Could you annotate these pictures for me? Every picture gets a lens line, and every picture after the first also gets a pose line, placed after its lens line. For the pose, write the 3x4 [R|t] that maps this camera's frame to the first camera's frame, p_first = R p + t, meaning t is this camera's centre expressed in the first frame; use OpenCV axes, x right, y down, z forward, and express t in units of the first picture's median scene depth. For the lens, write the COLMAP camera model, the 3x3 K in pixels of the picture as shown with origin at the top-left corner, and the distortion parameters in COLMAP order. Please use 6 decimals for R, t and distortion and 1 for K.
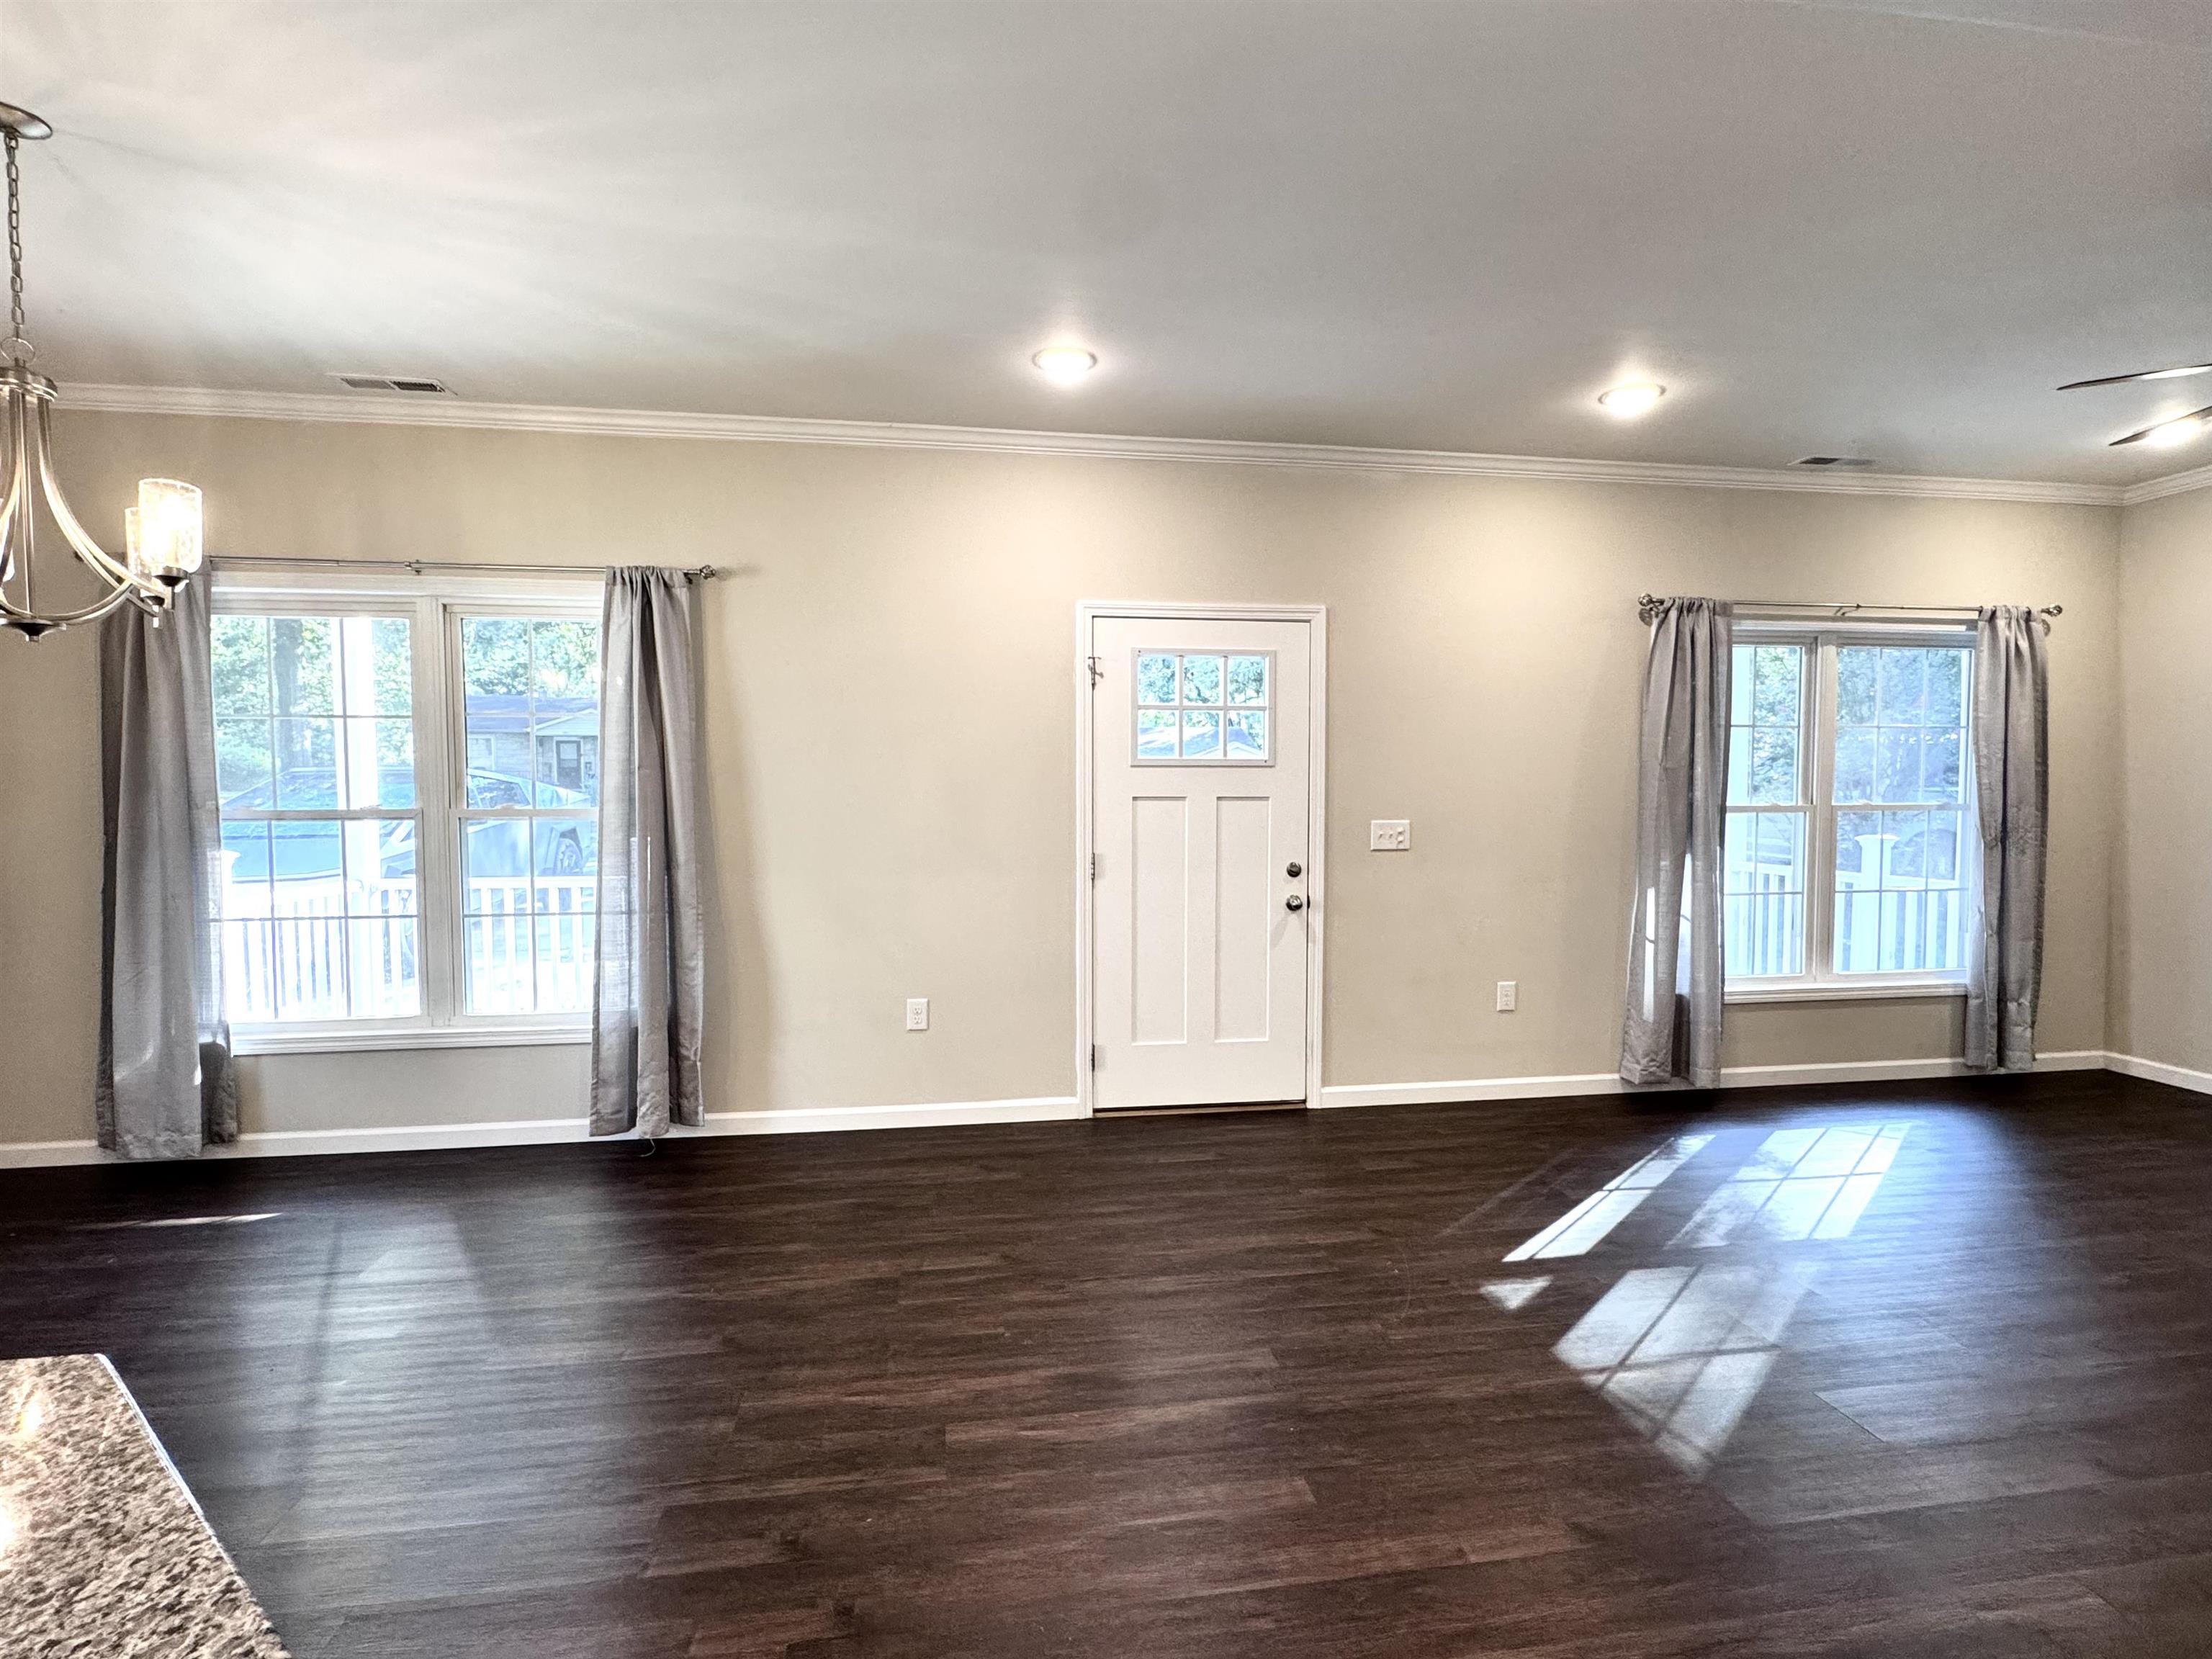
lens RADIAL K [[1030.5, 0, 1104.4], [0, 1030.5, 827.1], [0, 0, 1]] dist [-0.000601, 0.000546]
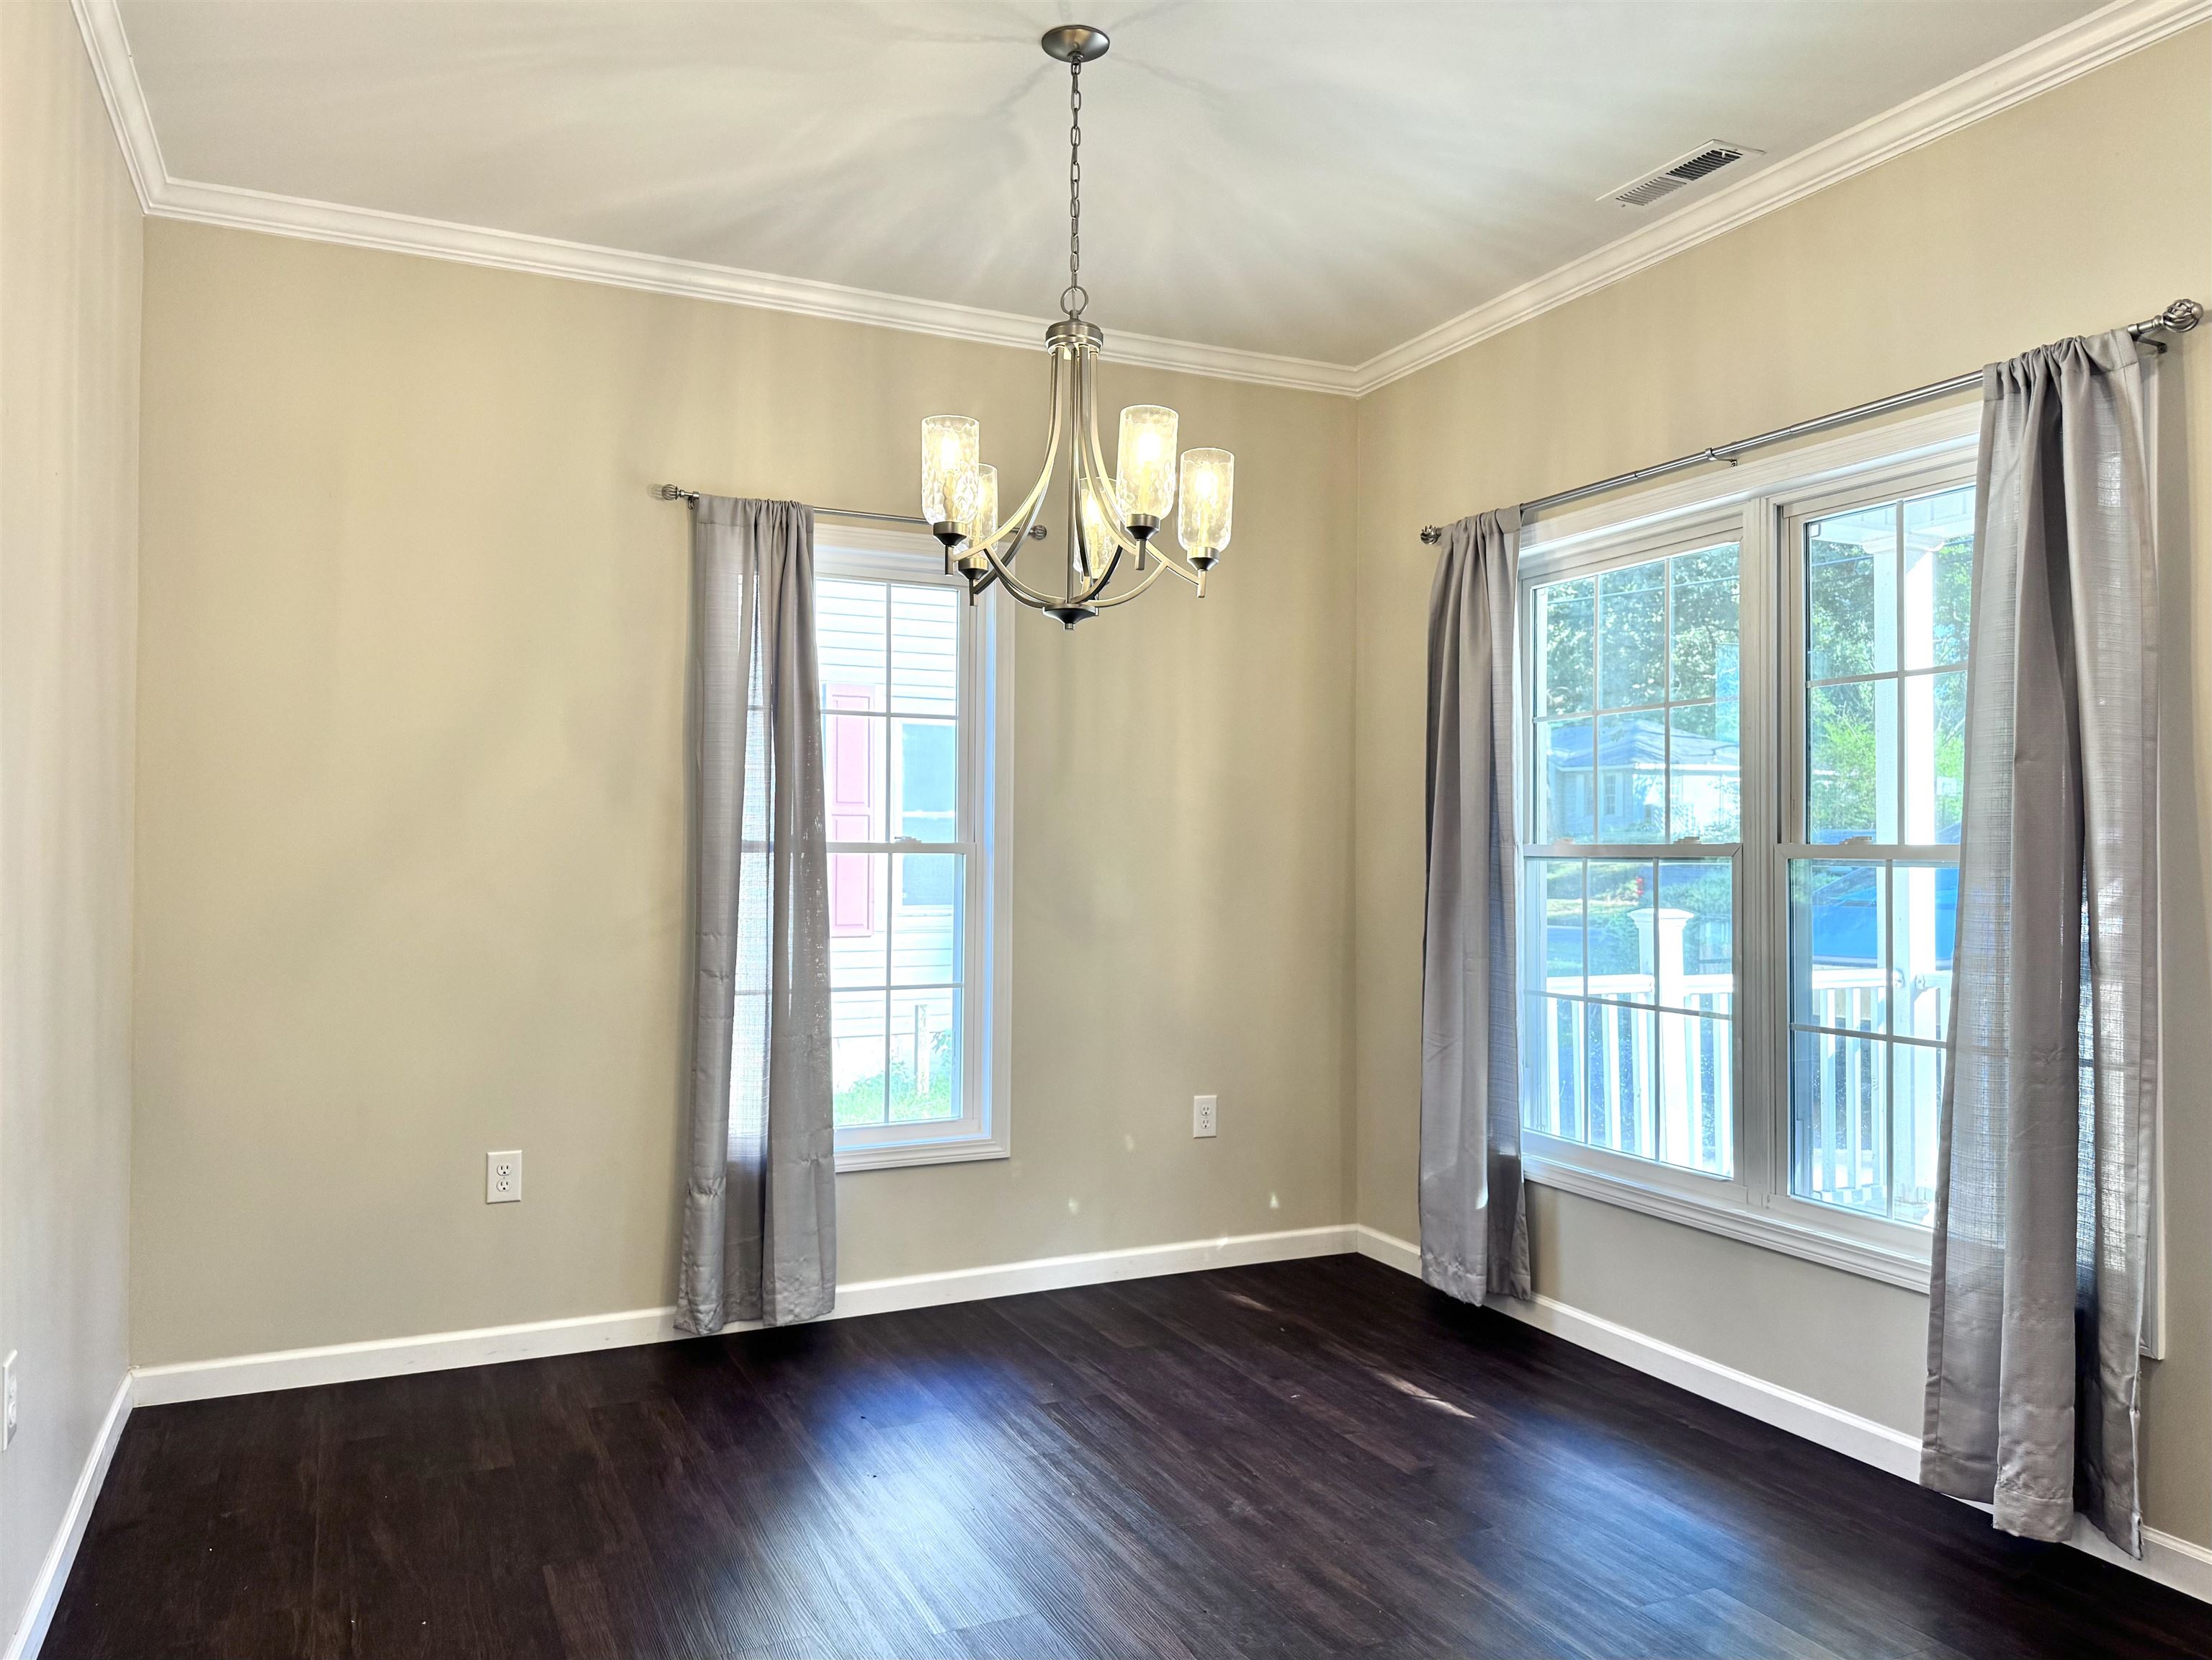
lens RADIAL K [[1602.7, 0, 1105.3], [0, 1602.7, 815.9], [0, 0, 1]] dist [0.042432, -0.038335]
pose [[0.291759, -0.015690, -0.956363, 0.153638], [-0.040019, 0.998790, -0.028595, 0.009233], [0.955654, 0.046616, 0.290778, 0.367365]]
